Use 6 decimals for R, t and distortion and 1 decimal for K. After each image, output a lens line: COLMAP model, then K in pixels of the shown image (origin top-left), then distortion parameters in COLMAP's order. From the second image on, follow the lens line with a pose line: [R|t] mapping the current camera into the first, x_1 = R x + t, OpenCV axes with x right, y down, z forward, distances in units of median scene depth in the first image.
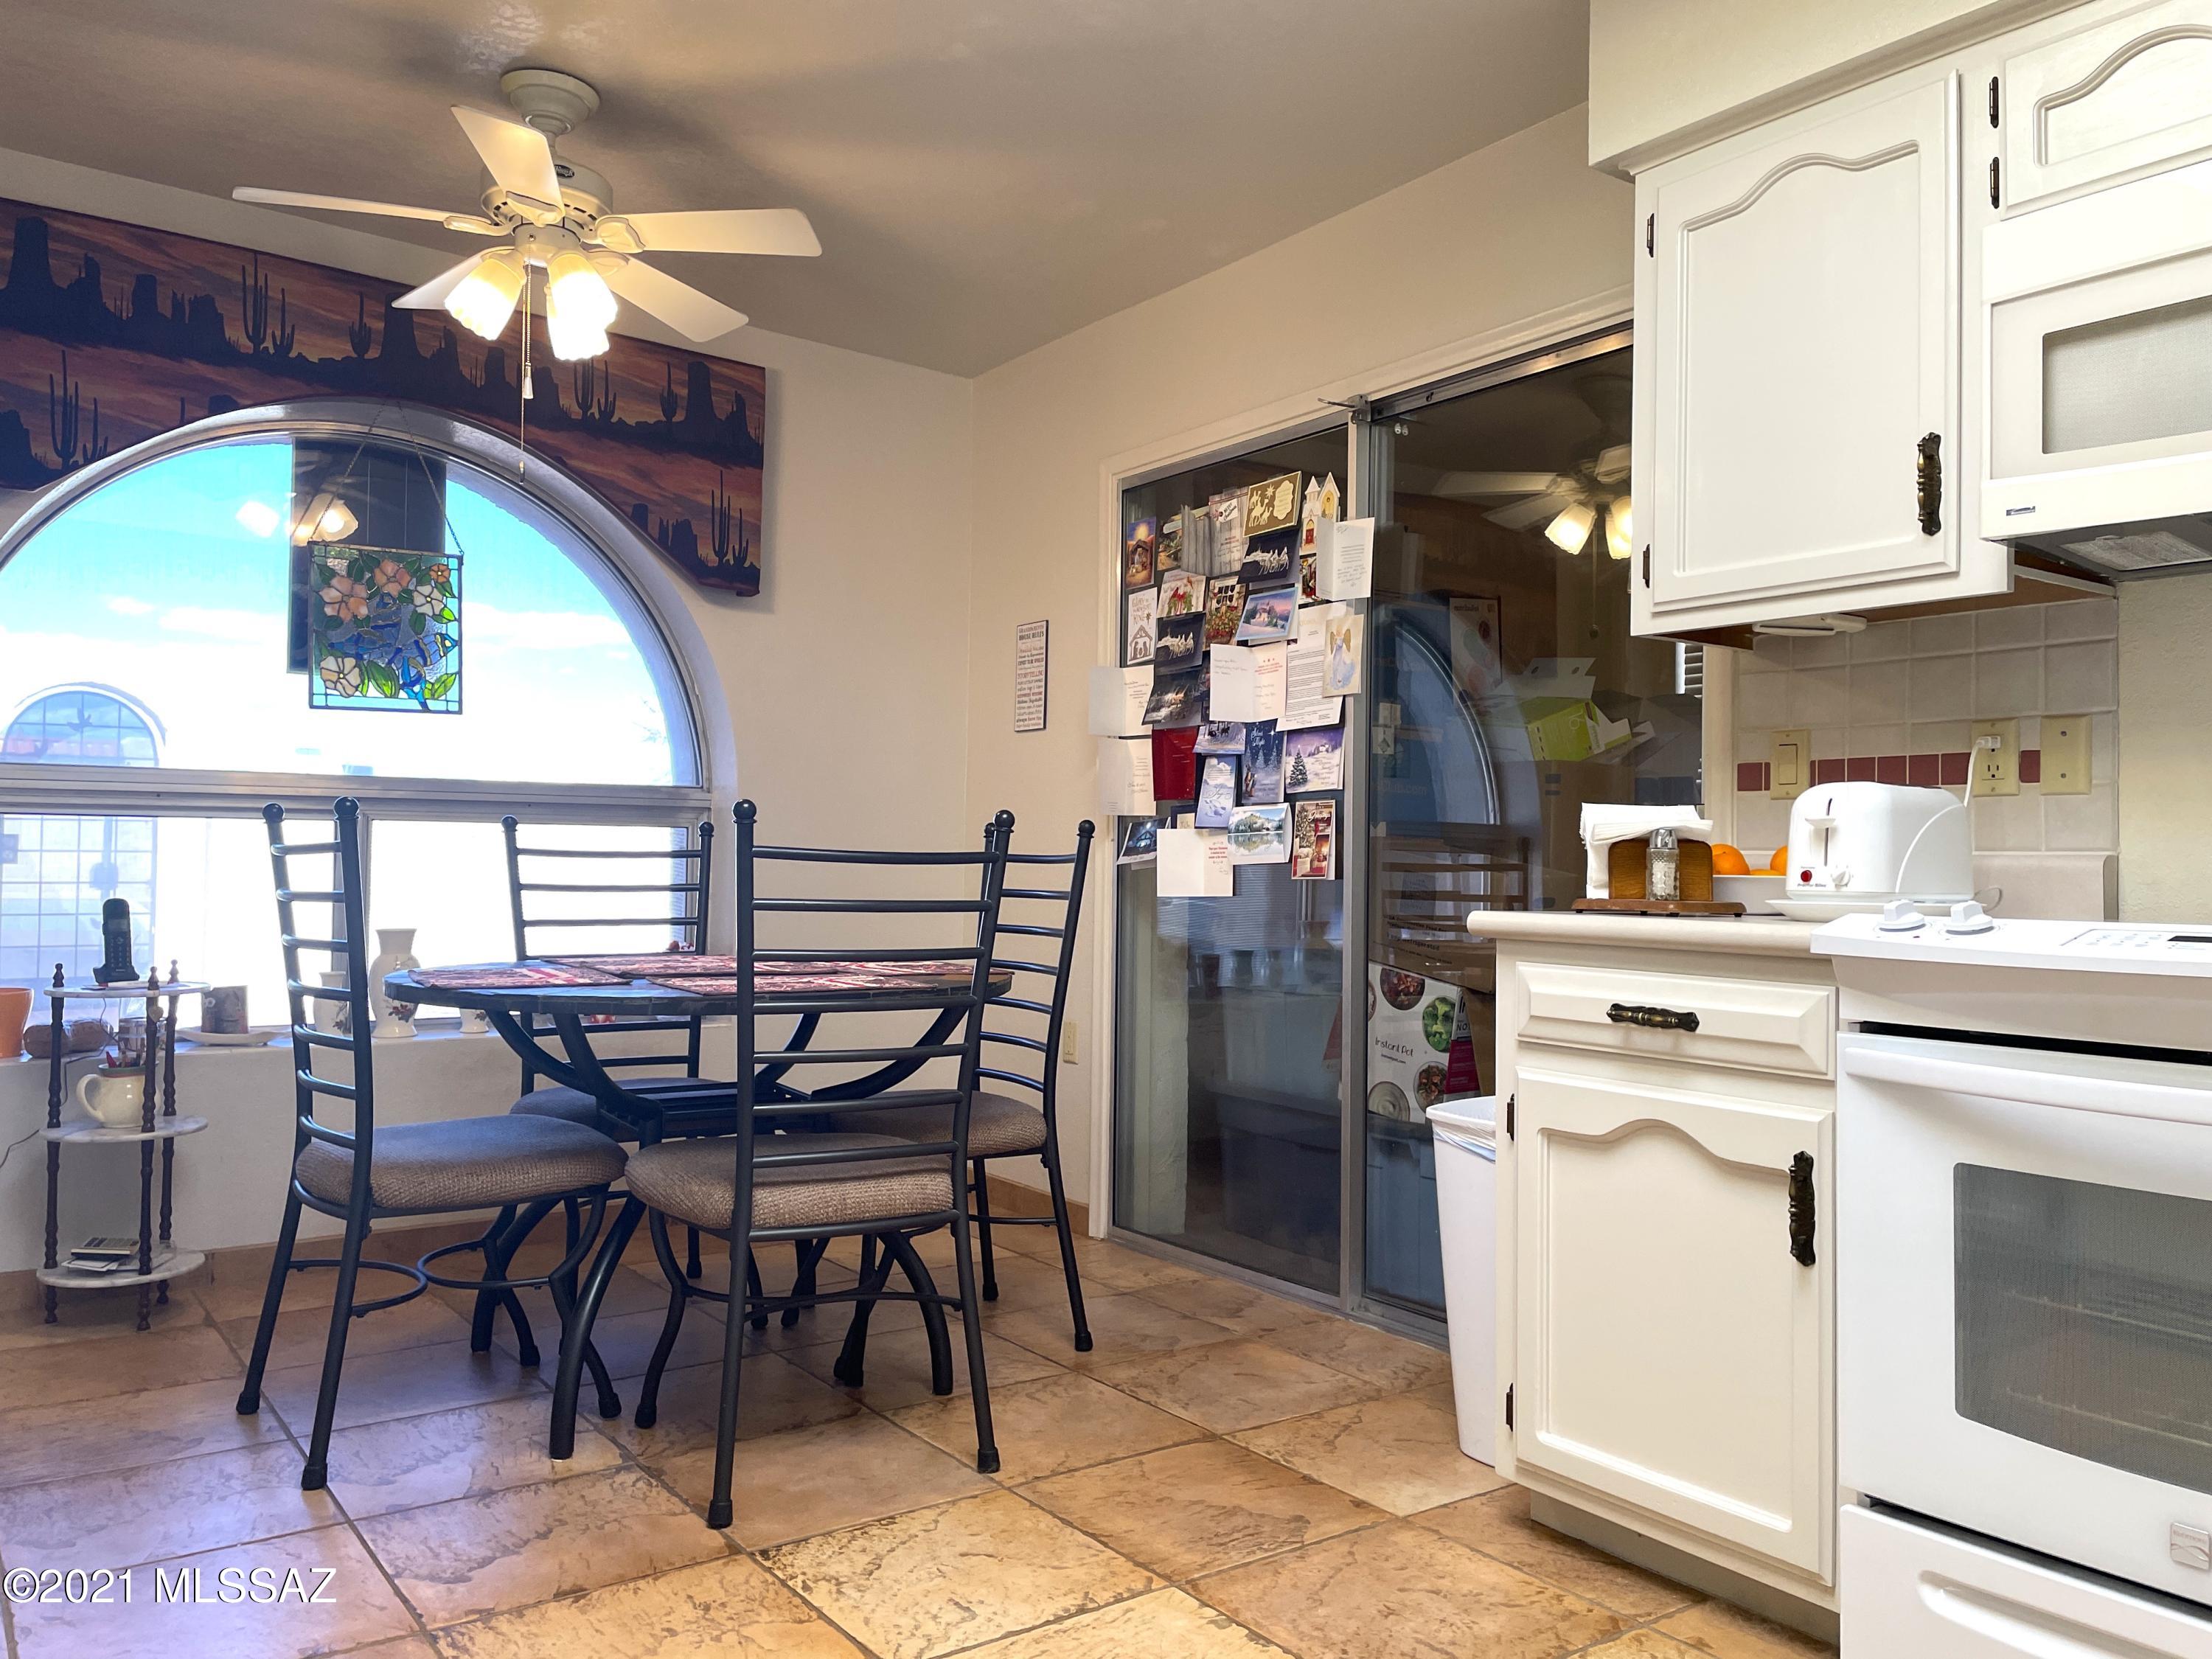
lens RADIAL K [[1663.8, 0, 1125.1], [0, 1663.8, 831.7], [0, 0, 1]] dist [0.073183, -0.099913]
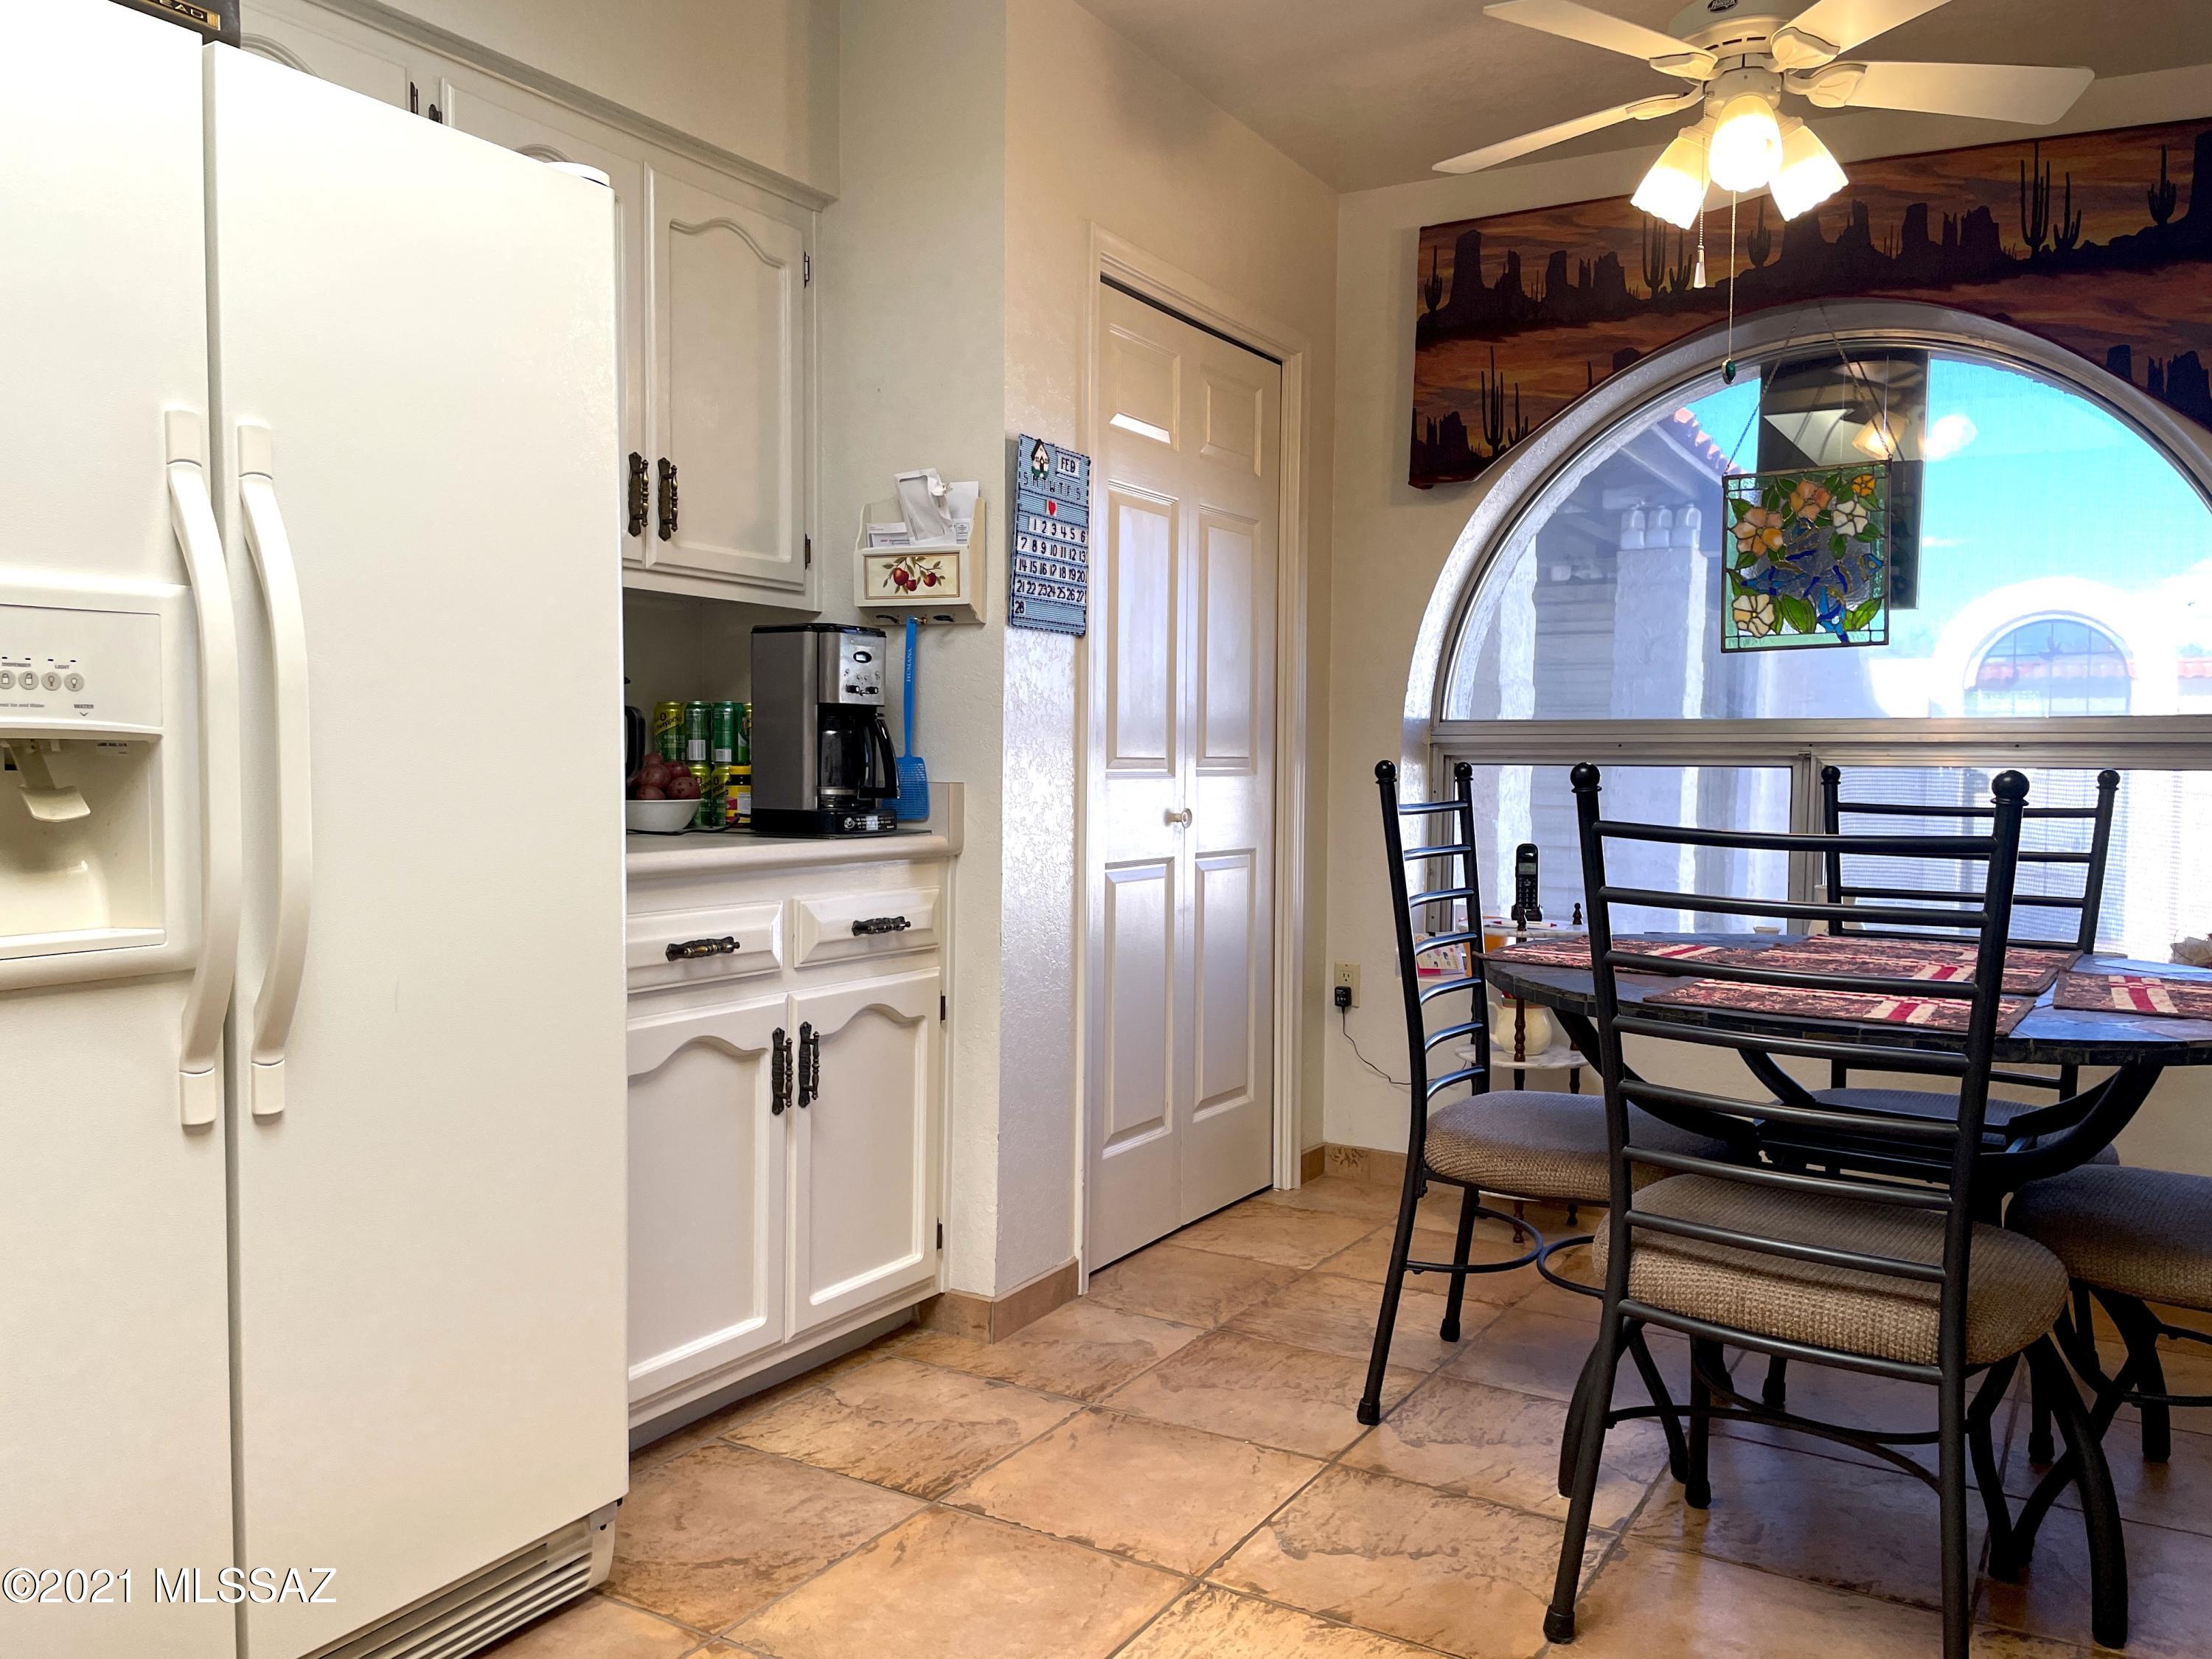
lens RADIAL K [[1663.8, 0, 1119.7], [0, 1663.8, 827.3], [0, 0, 1]] dist [0.073183, -0.099913]
pose [[0.383546, 0.027958, -0.923099, 0.267727], [0.010917, 0.999335, 0.034803, -0.010427], [0.923457, -0.023426, 0.382985, 0.308843]]
